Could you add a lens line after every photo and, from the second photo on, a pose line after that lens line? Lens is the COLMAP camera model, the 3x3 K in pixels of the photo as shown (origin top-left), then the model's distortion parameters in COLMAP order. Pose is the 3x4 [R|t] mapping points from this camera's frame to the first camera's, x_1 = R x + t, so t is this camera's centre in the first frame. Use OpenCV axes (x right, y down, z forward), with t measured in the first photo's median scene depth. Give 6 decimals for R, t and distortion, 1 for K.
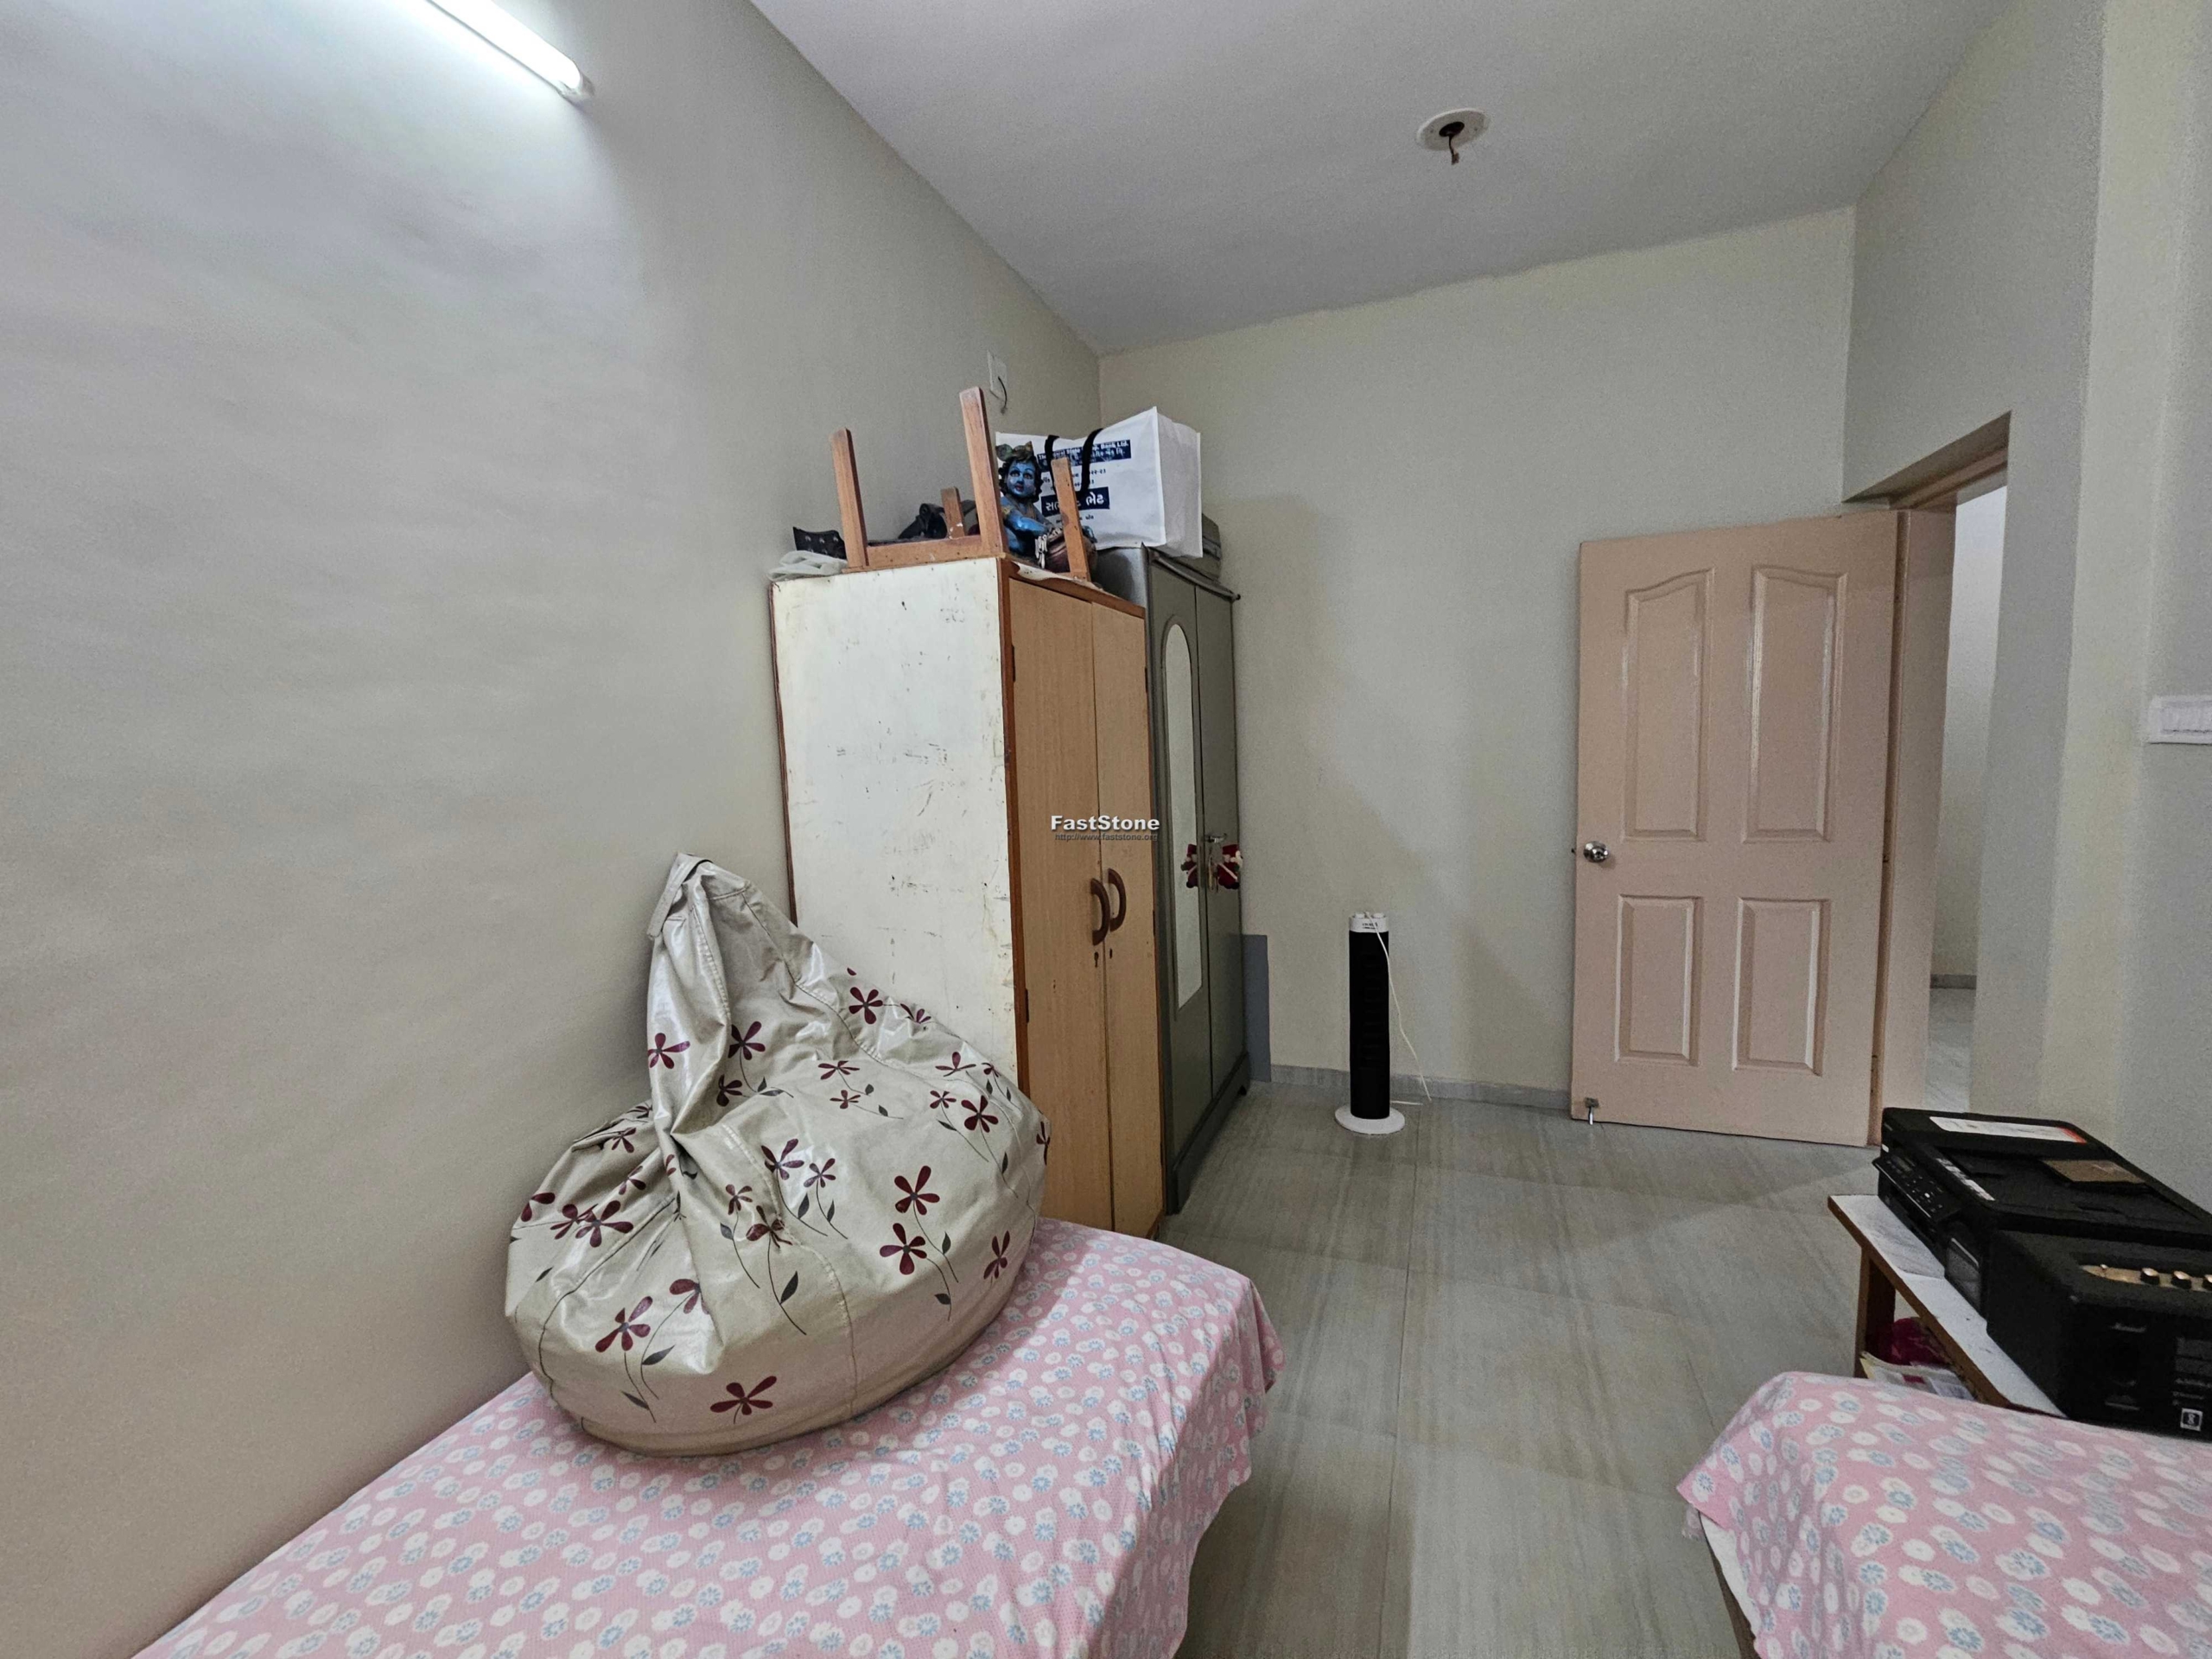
lens RADIAL K [[905.4, 0, 1106.8], [0, 905.4, 827.7], [0, 0, 1]] dist [-0.001606, -0.000641]
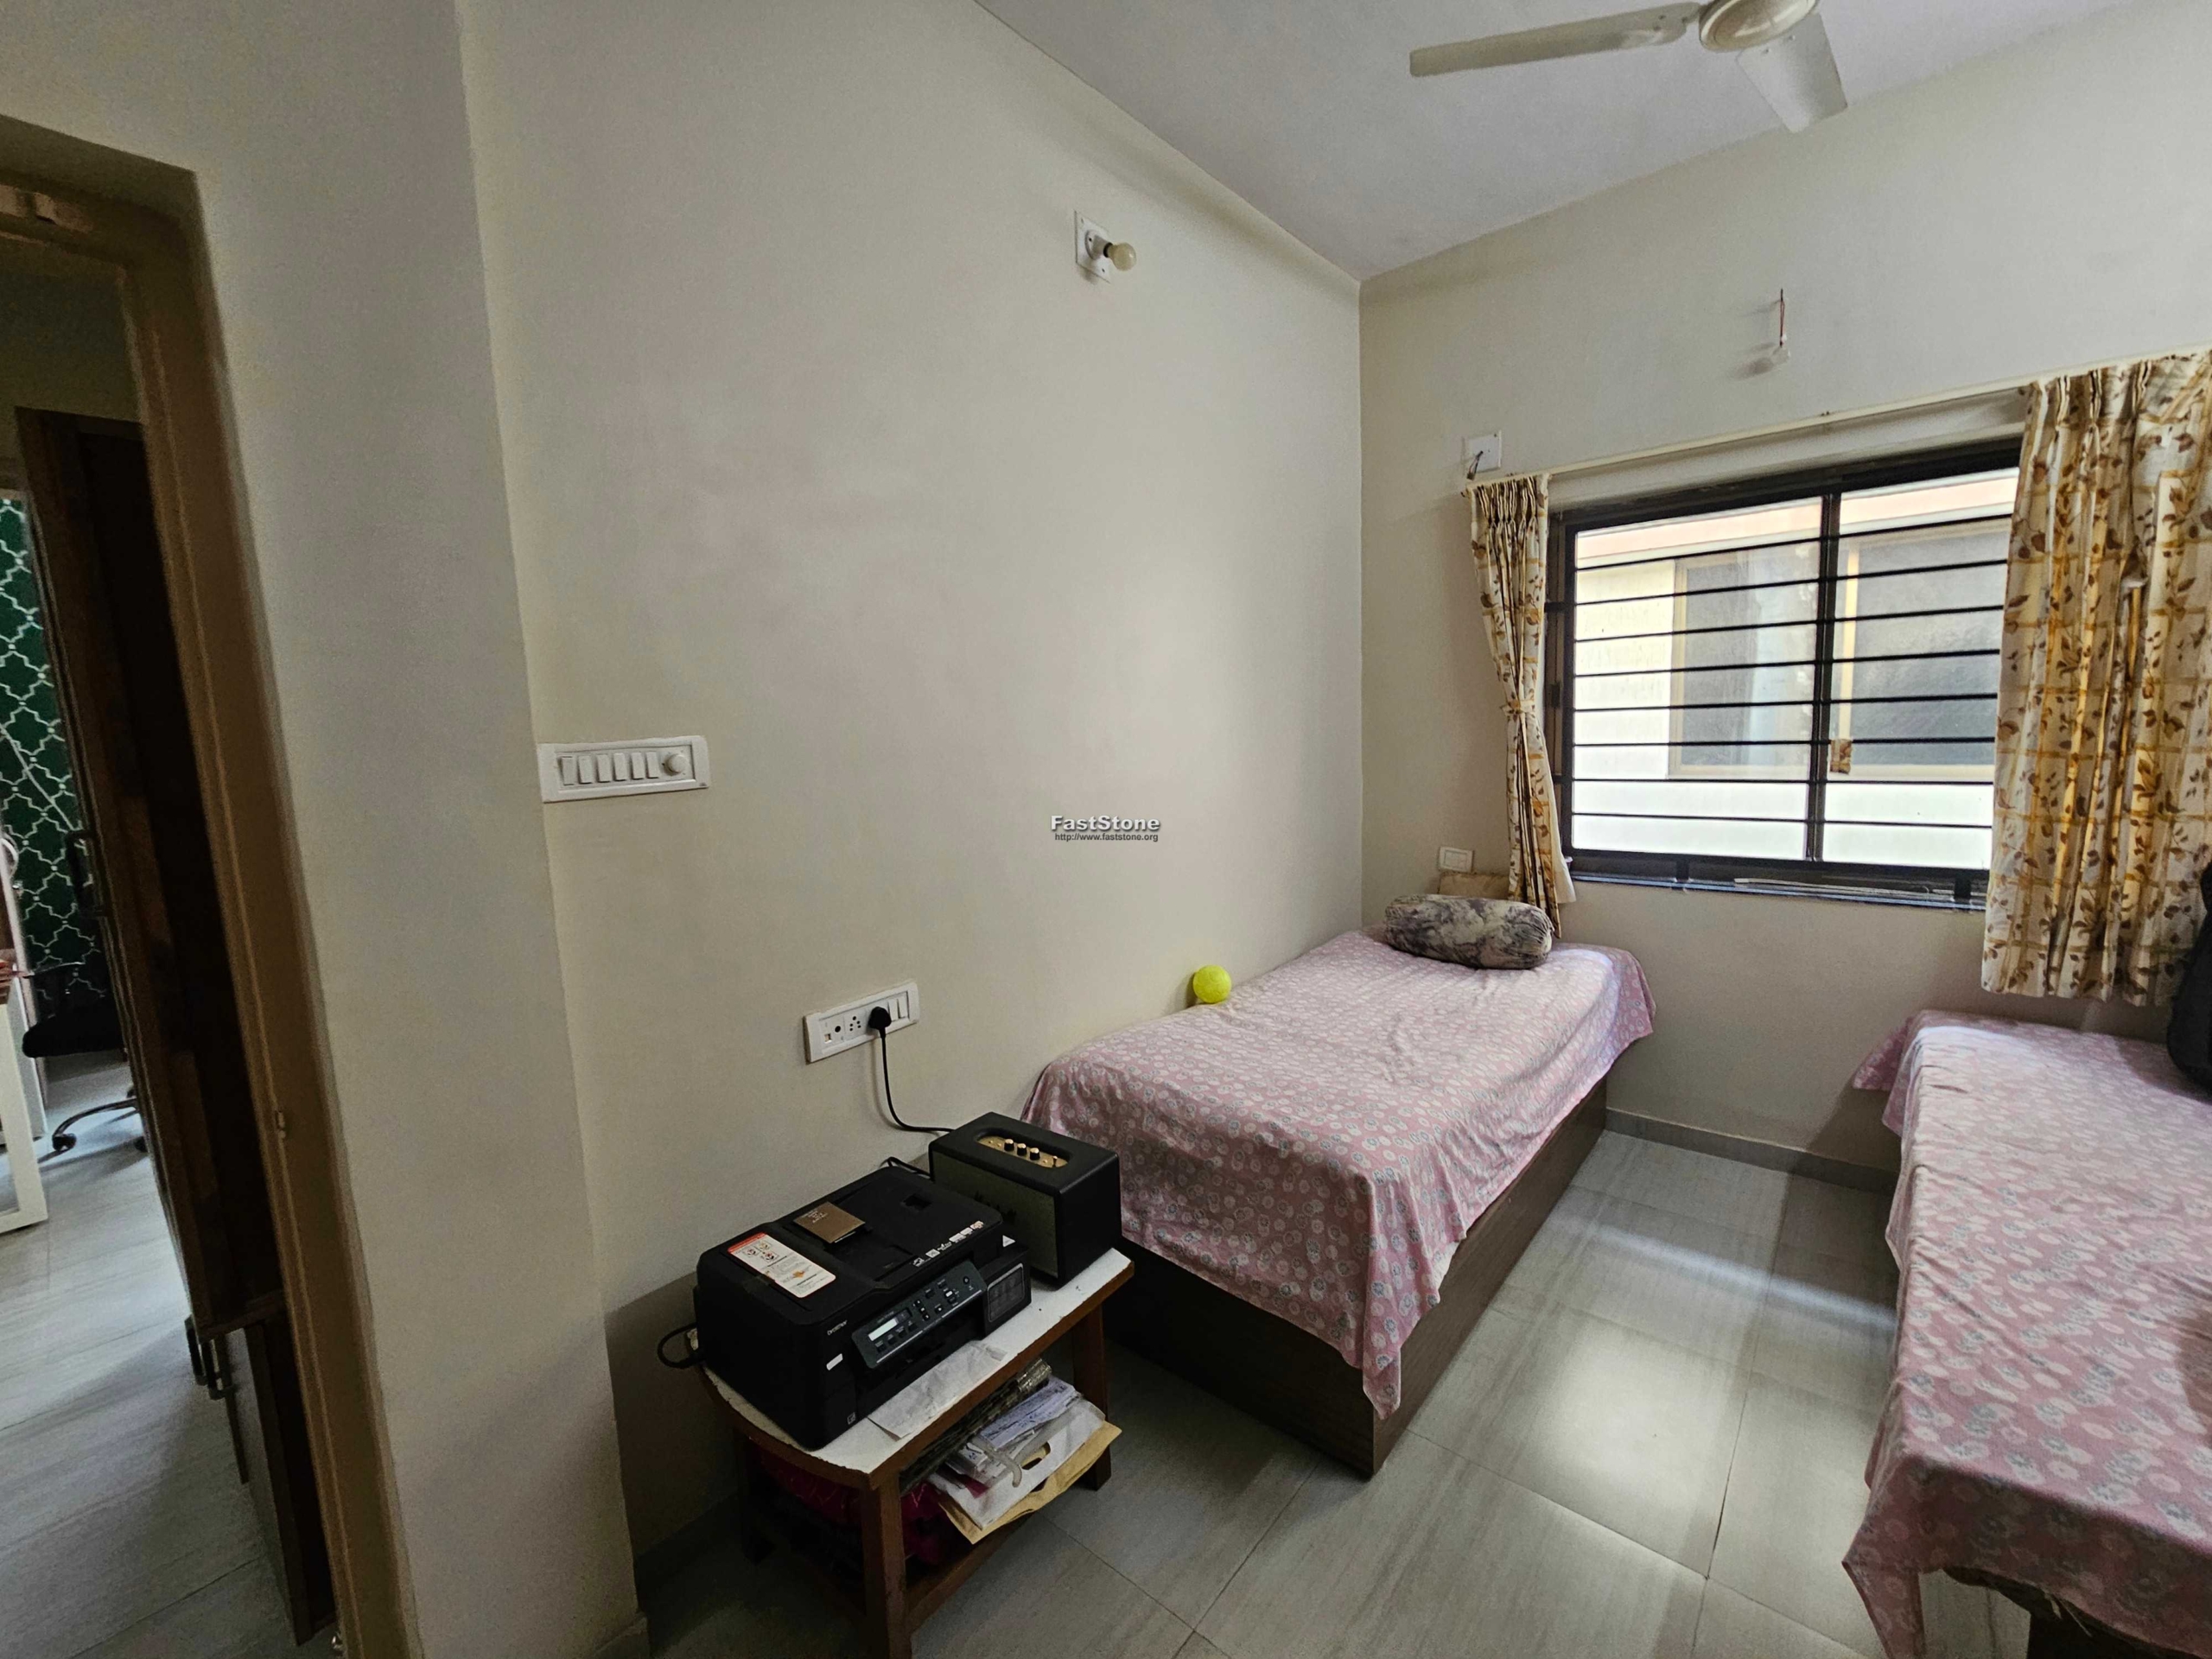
lens RADIAL K [[905.4, 0, 1091.8], [0, 905.4, 836.4], [0, 0, 1]] dist [-0.001606, -0.000641]
pose [[-0.936412, 0.034217, 0.349231, 0.484912], [0.113593, 0.971204, 0.209427, -0.190760], [-0.332009, 0.235780, -0.913333, 1.714901]]
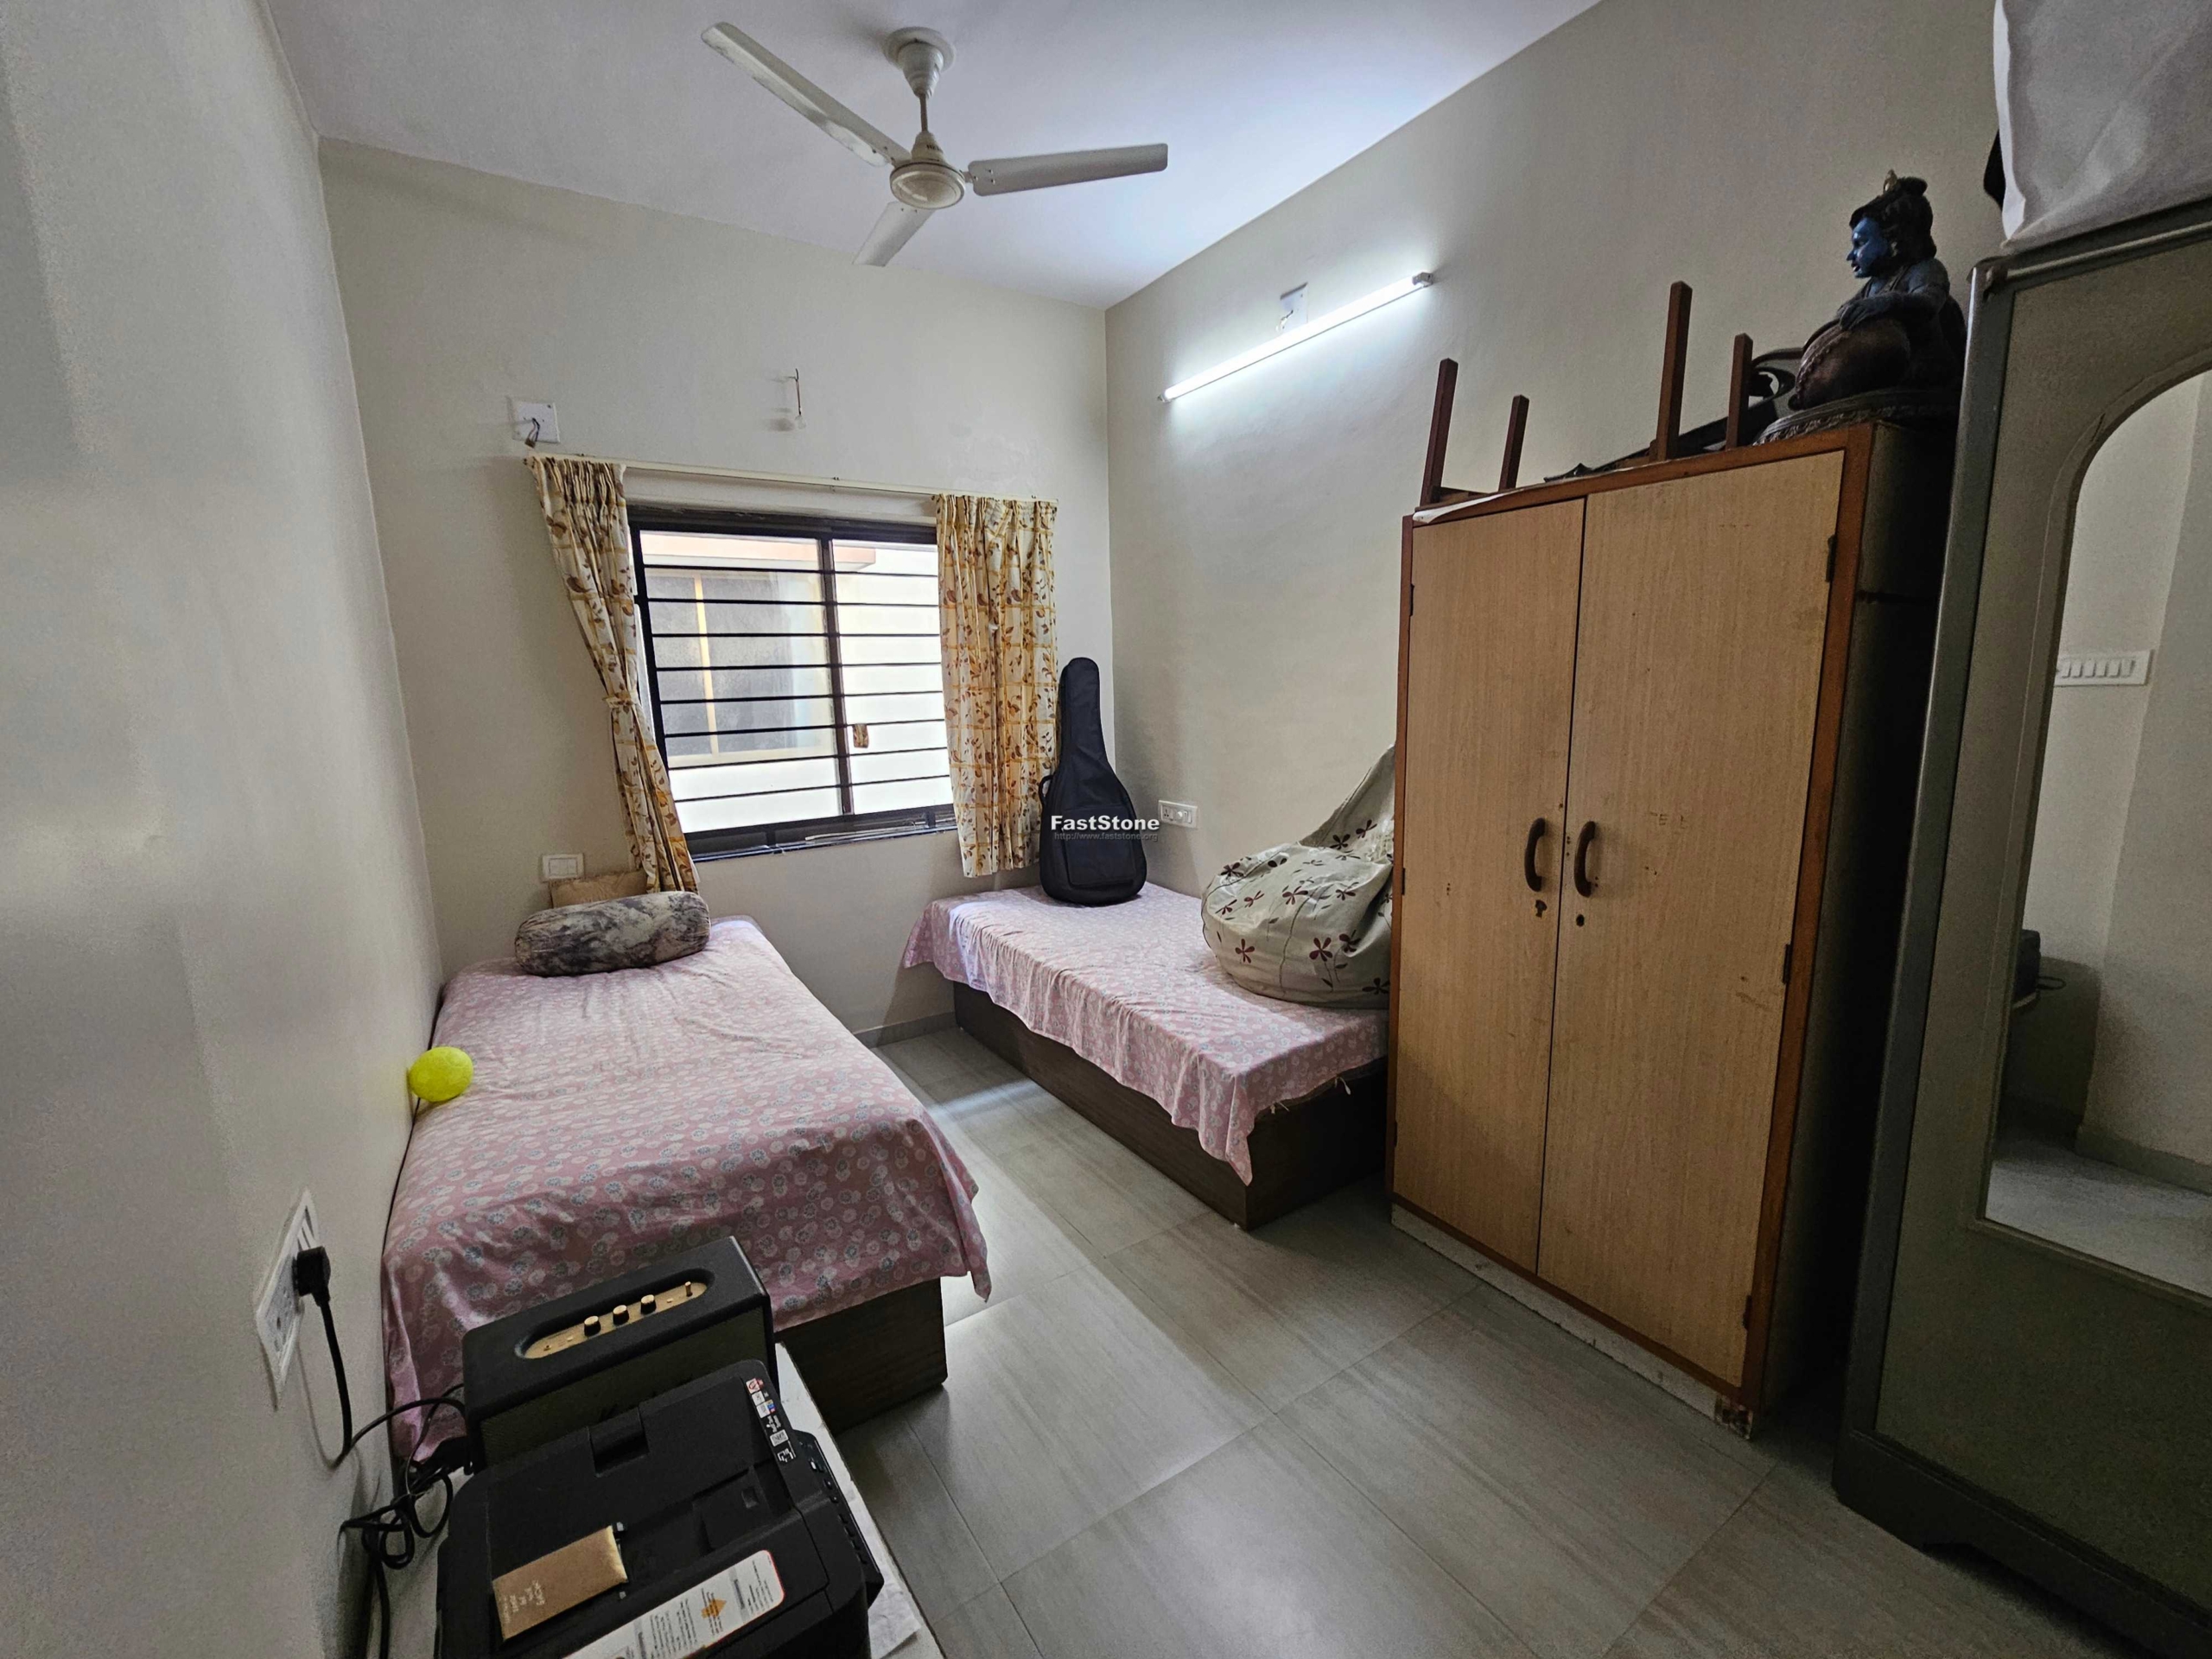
lens RADIAL K [[905.4, 0, 1093.5], [0, 905.4, 838.8], [0, 0, 1]] dist [-0.001606, -0.000641]
pose [[-0.587611, 0.199008, -0.784289, 1.234676], [-0.027170, 0.963883, 0.264935, -0.196415], [0.808687, 0.176988, -0.560982, 1.506044]]
